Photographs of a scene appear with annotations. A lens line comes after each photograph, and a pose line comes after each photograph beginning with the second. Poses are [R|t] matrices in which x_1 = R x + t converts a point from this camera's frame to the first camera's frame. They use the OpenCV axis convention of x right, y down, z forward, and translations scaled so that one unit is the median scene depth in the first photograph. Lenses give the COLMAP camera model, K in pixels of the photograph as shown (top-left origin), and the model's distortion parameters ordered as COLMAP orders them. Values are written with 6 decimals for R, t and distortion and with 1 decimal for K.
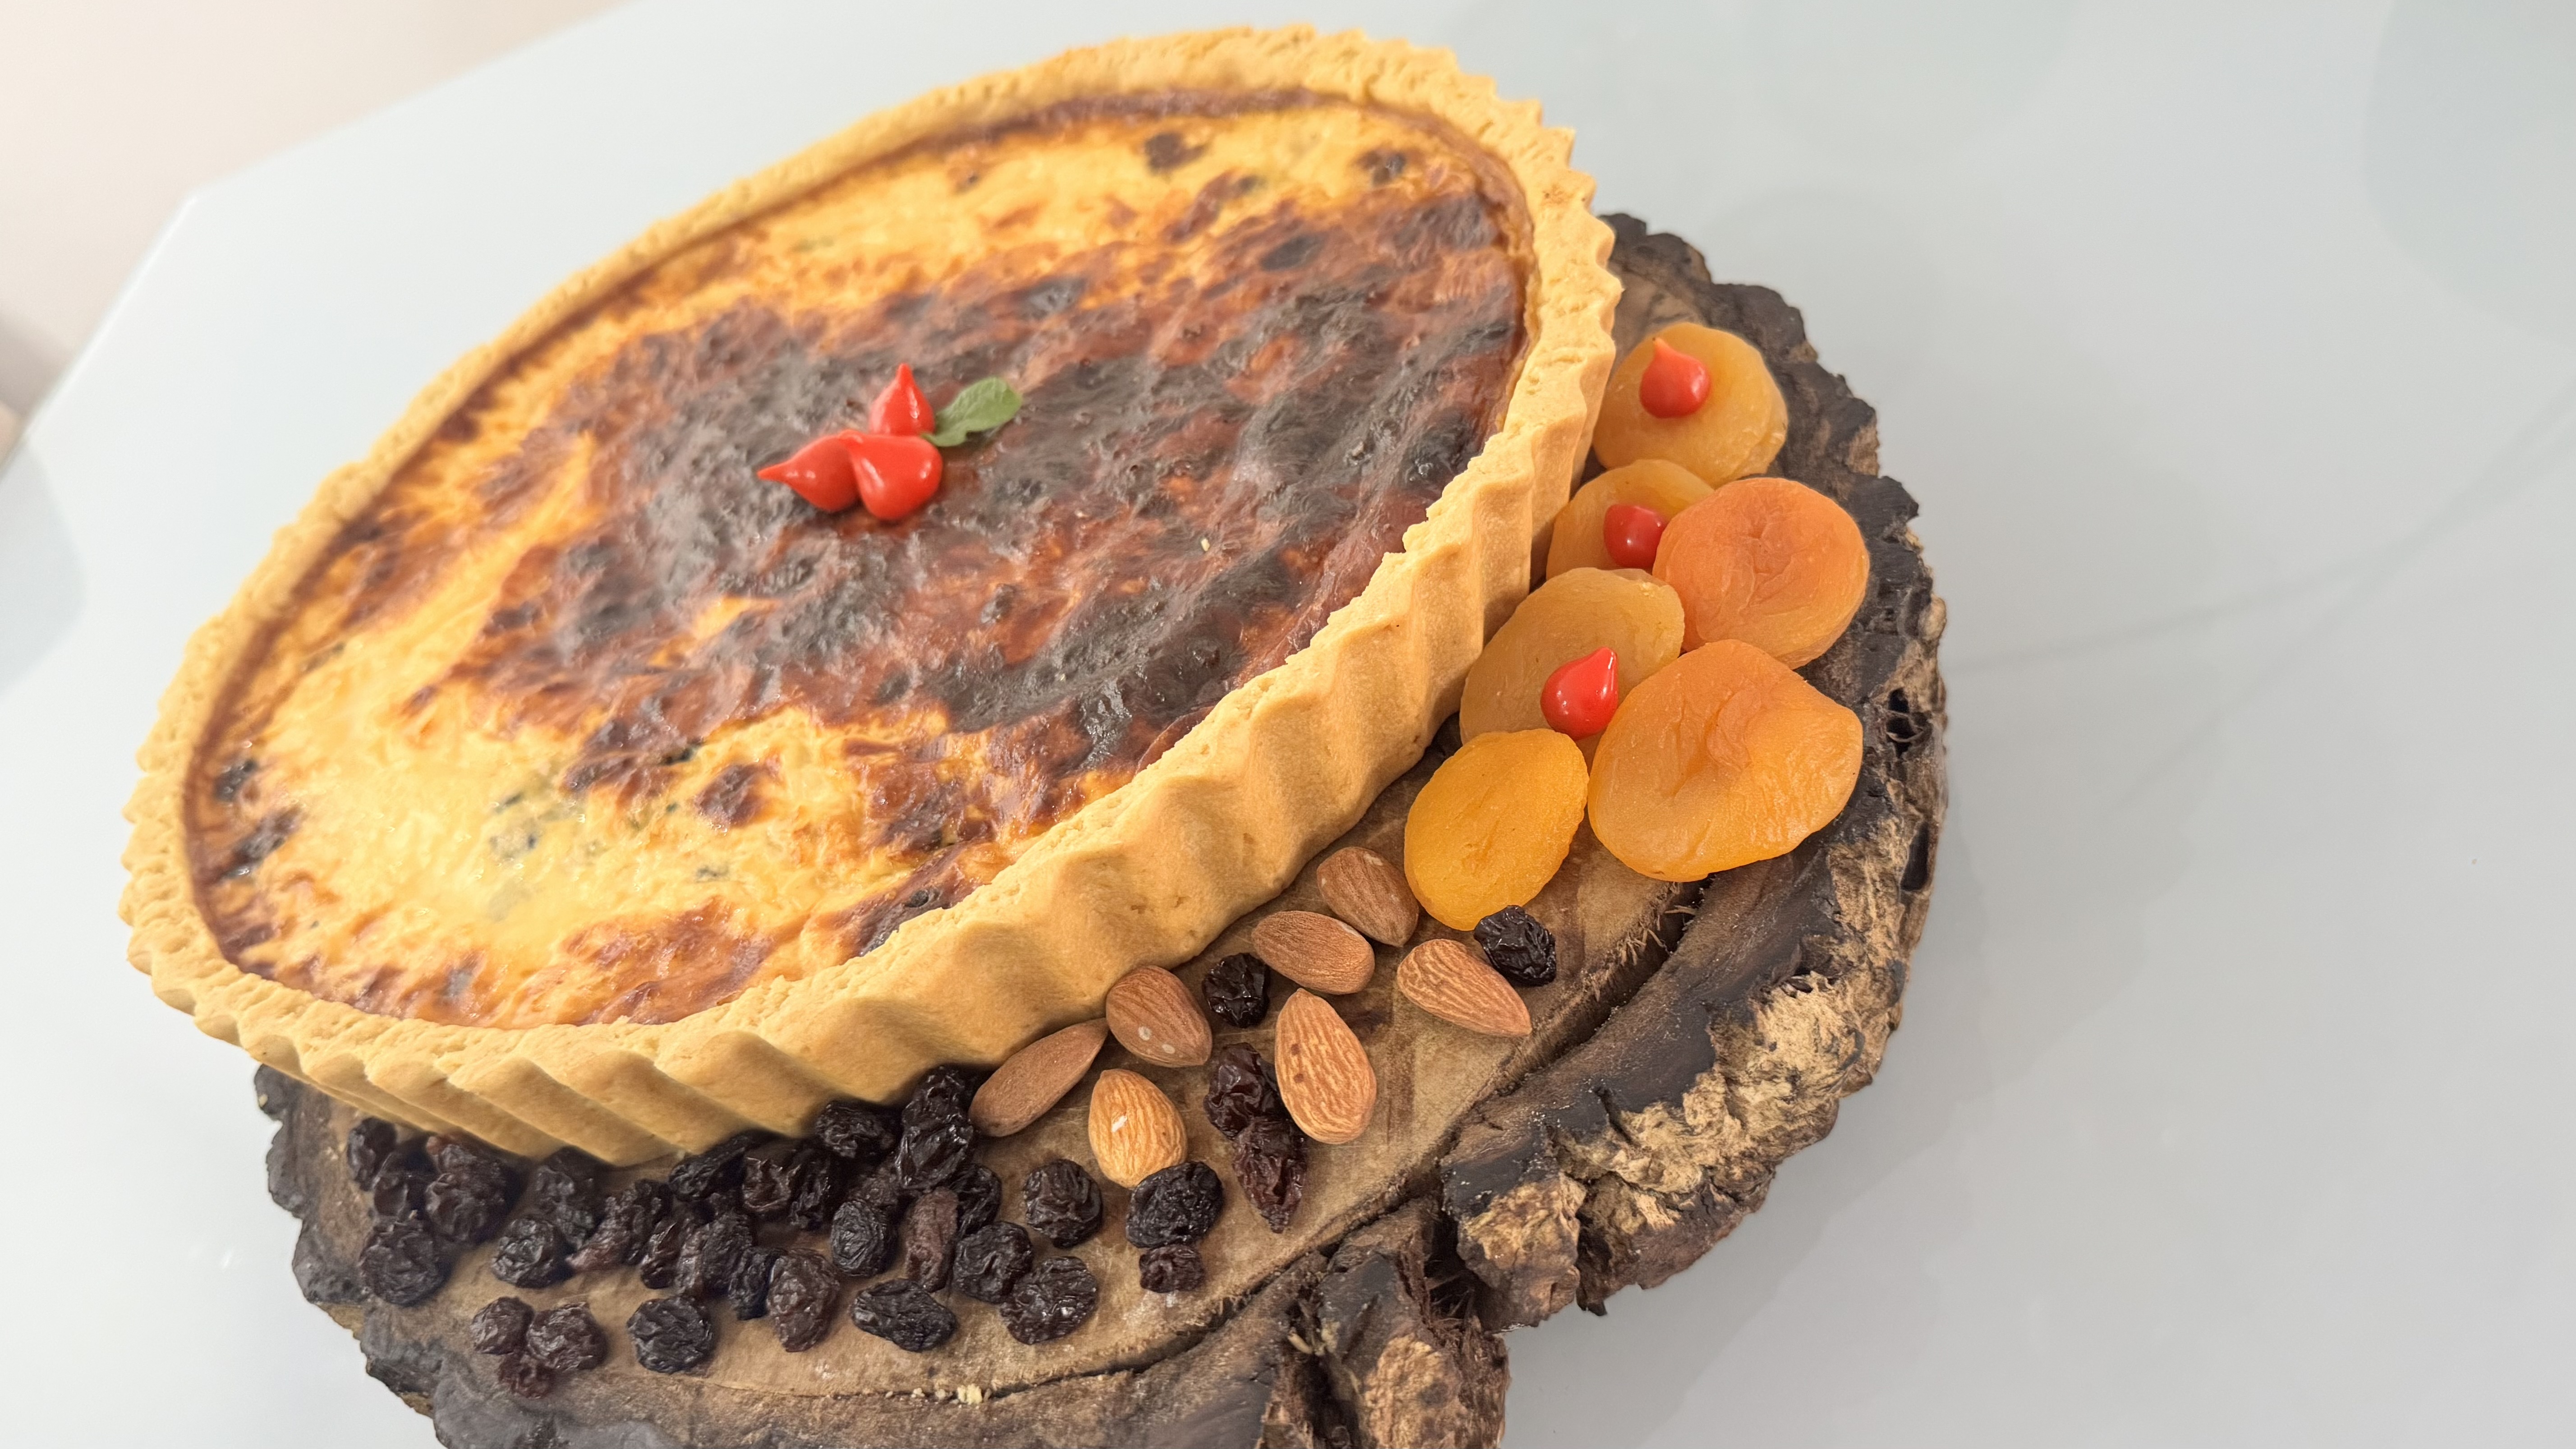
lens RADIAL K [[1882.4, 0, 1288.0], [0, 1882.4, 724.5], [0, 0, 1]] dist [0.199204, -0.559672]
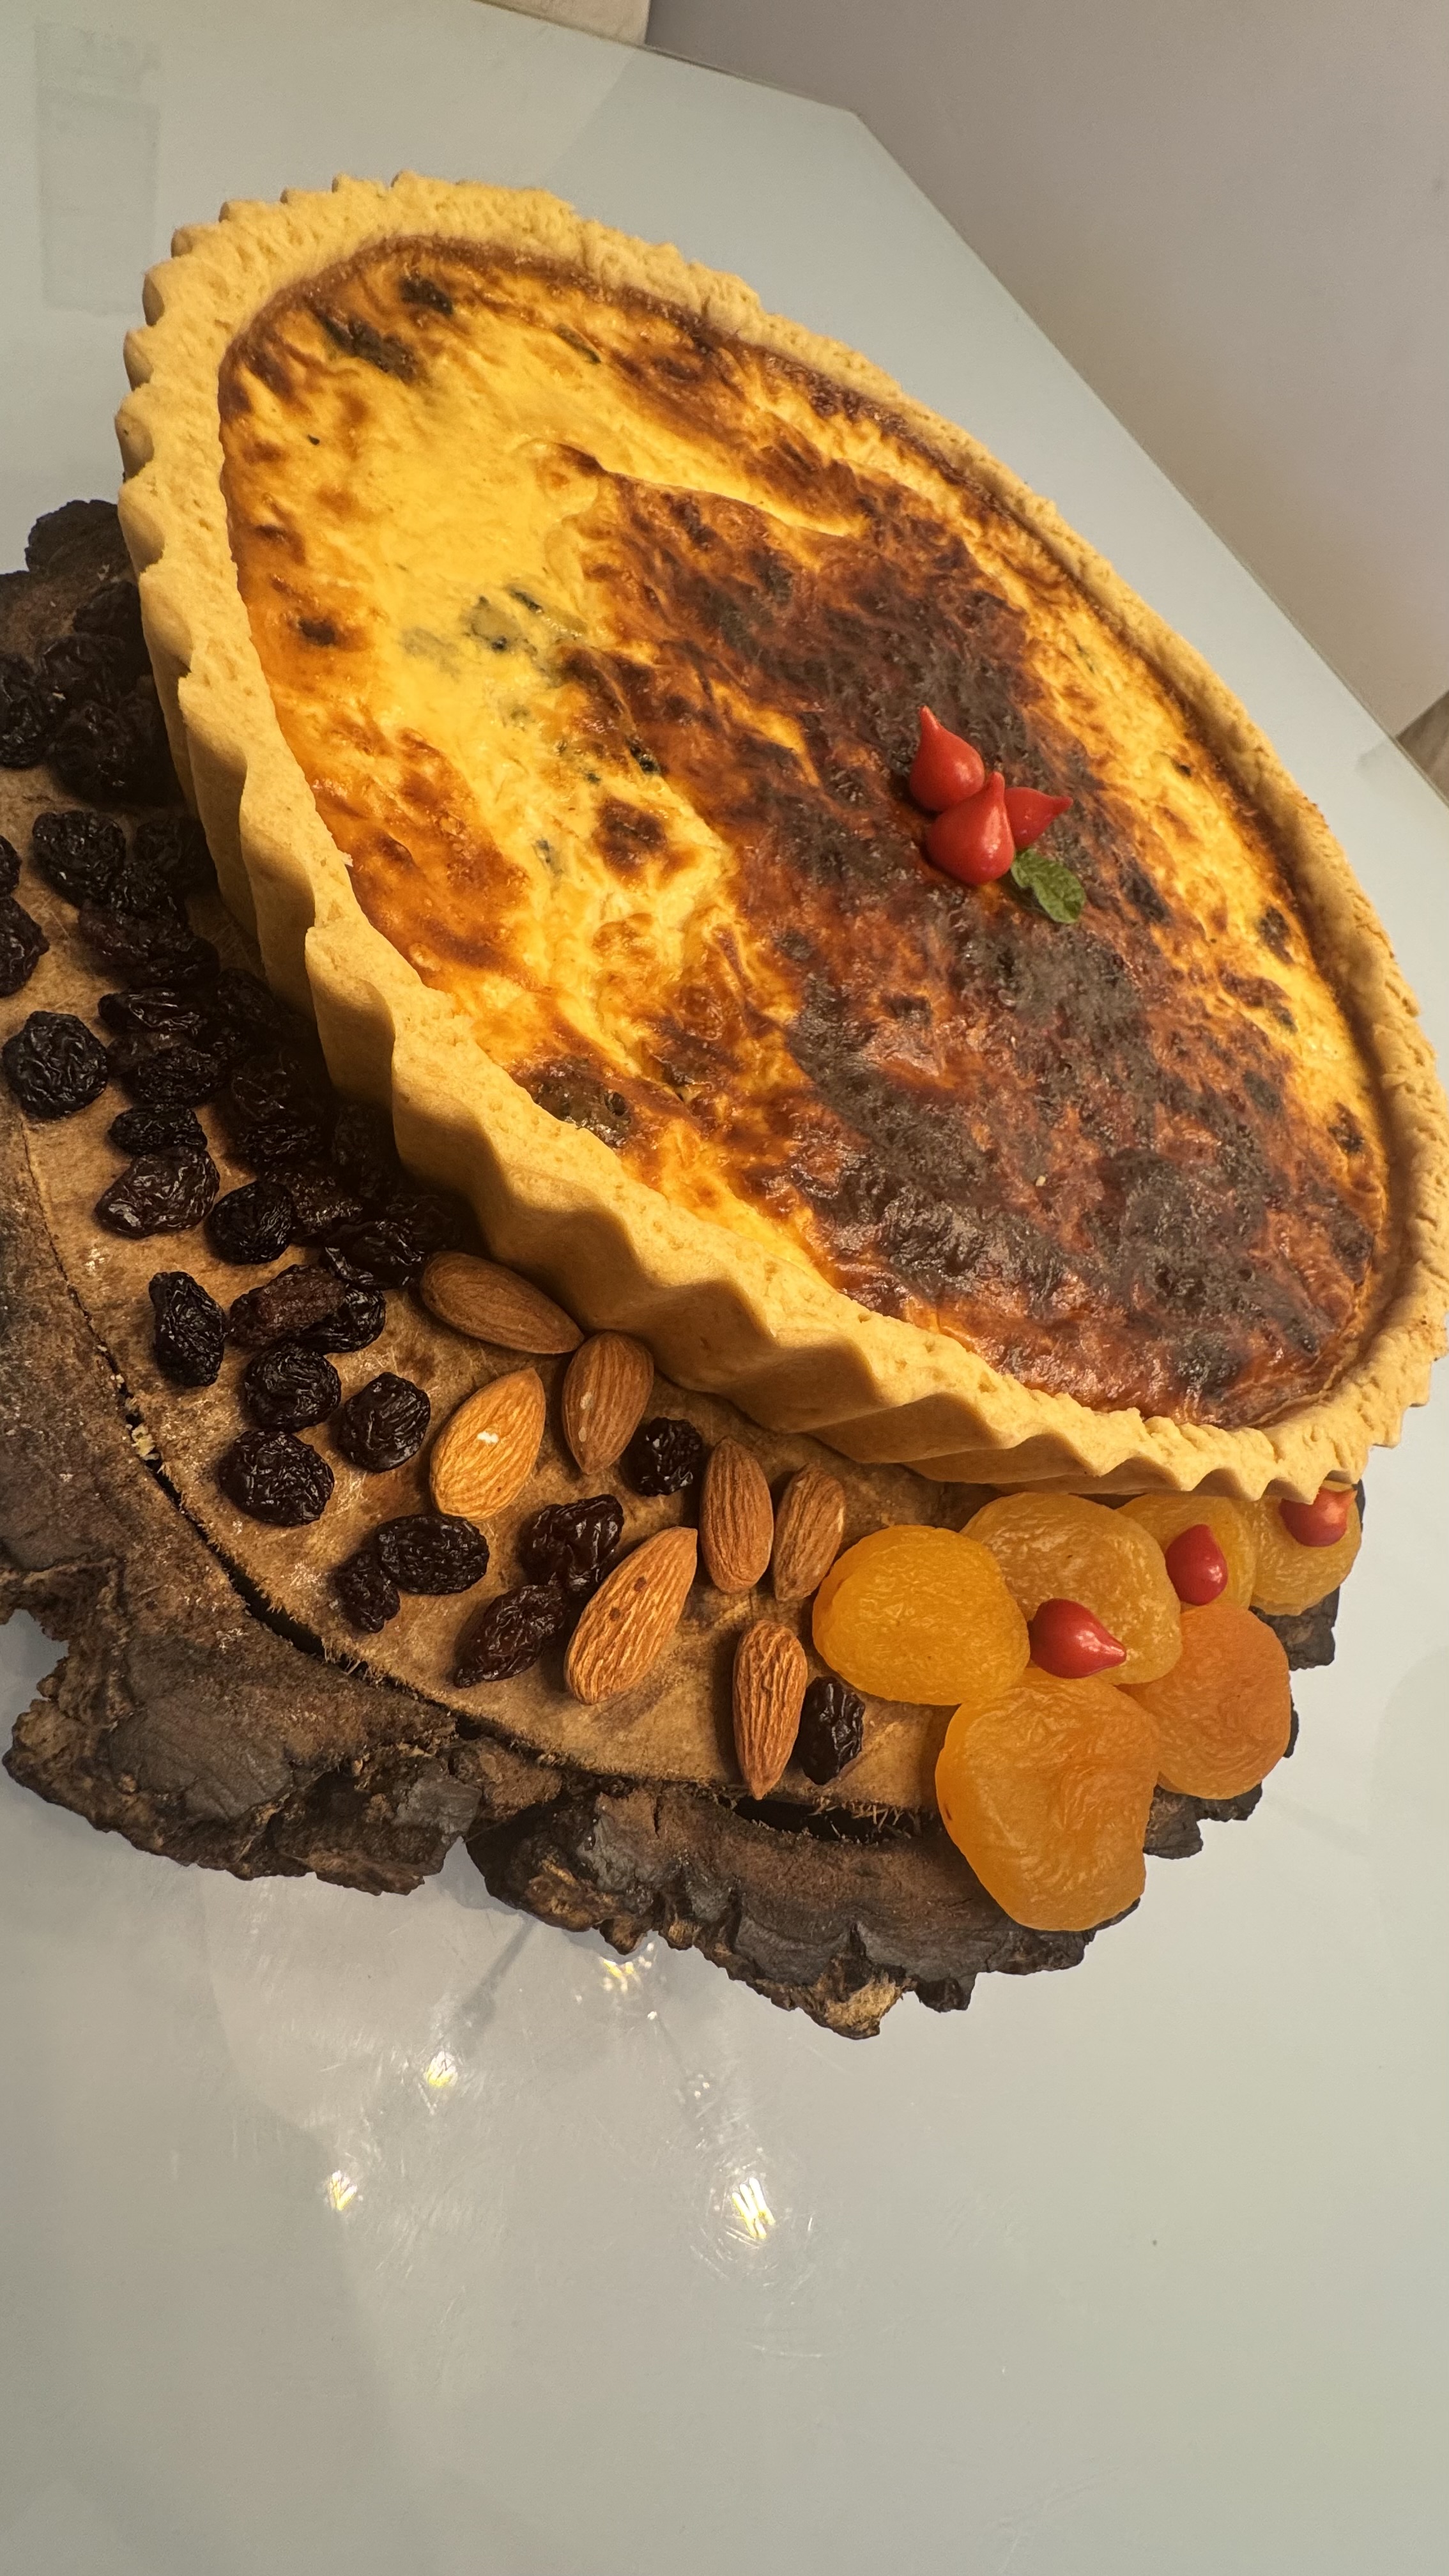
lens RADIAL K [[1052.3, 0, 735.7], [0, 1052.3, 1290.3], [0, 0, 1]] dist [0.002564, -0.007158]
pose [[0.390154, 0.897408, 0.206005, -0.177354], [-0.920262, 0.372778, 0.118974, 0.010870], [0.029974, -0.235996, 0.971292, 0.440645]]
